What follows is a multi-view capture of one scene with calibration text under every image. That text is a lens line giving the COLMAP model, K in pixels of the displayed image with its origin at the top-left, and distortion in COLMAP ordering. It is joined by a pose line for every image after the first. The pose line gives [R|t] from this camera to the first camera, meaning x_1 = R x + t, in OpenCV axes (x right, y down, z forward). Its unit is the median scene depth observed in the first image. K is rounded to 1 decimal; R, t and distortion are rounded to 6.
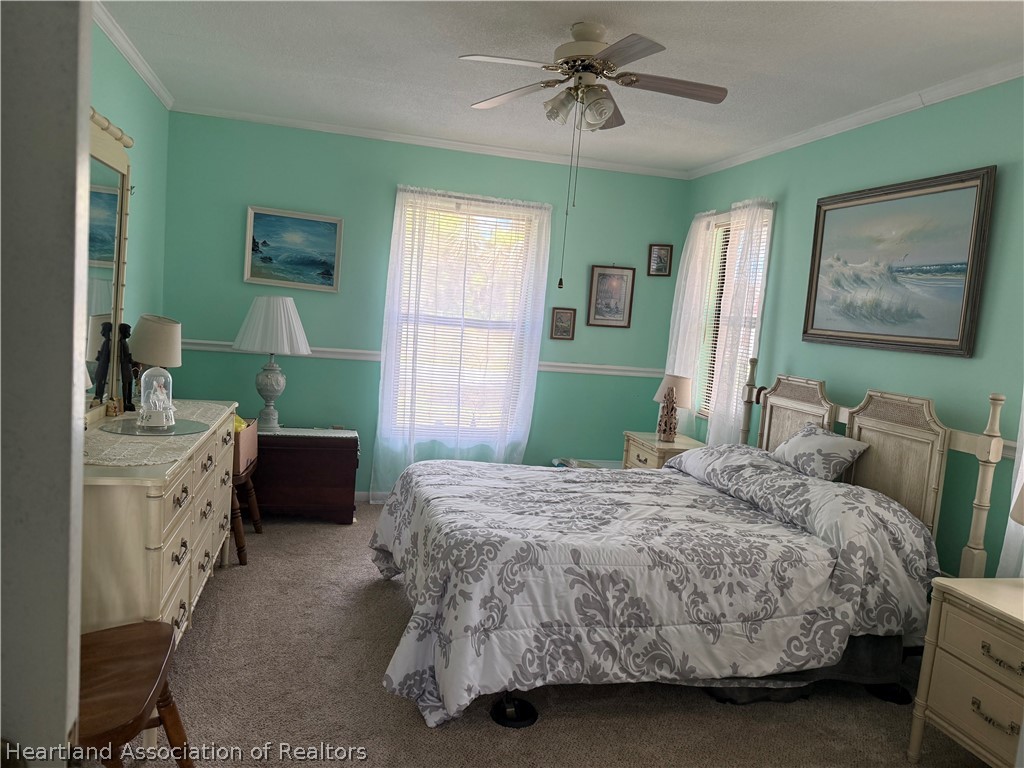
lens RADIAL K [[717.7, 0, 490.2], [0, 717.7, 391.1], [0, 0, 1]] dist [0.088905, -0.119755]
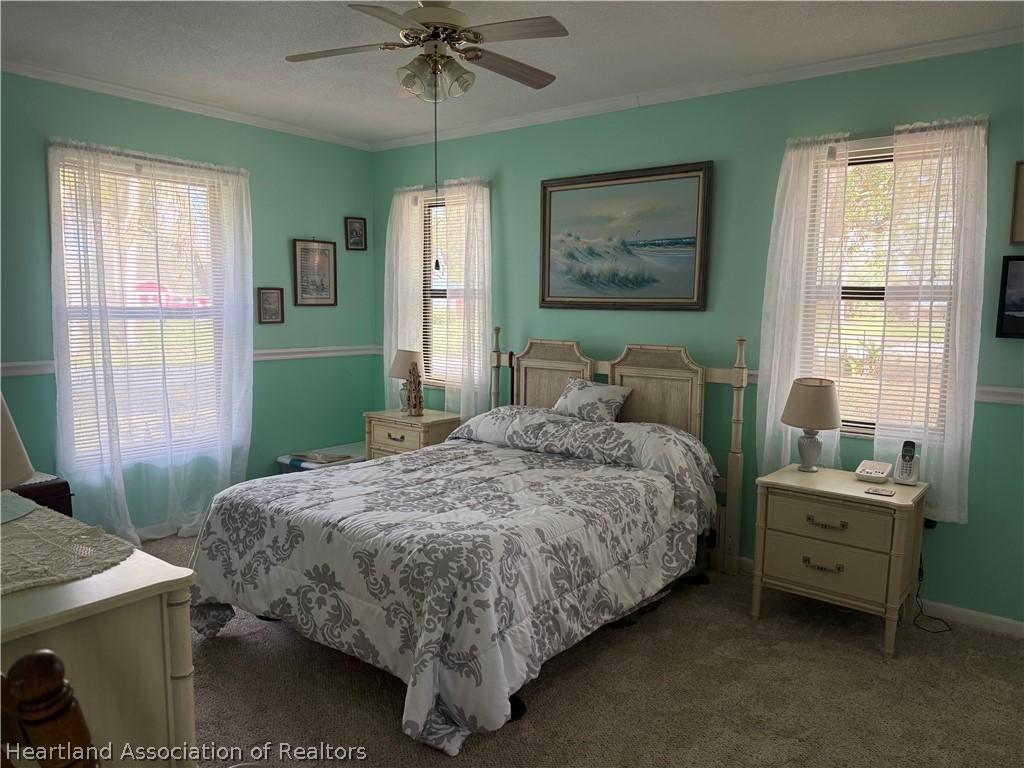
lens RADIAL K [[717.7, 0, 531.9], [0, 717.7, 395.0], [0, 0, 1]] dist [0.088905, -0.119755]
pose [[0.783135, -0.147220, 0.604173, -0.369477], [0.117988, 0.989101, 0.088079, -0.044698], [-0.610555, 0.002307, 0.791970, 0.155220]]
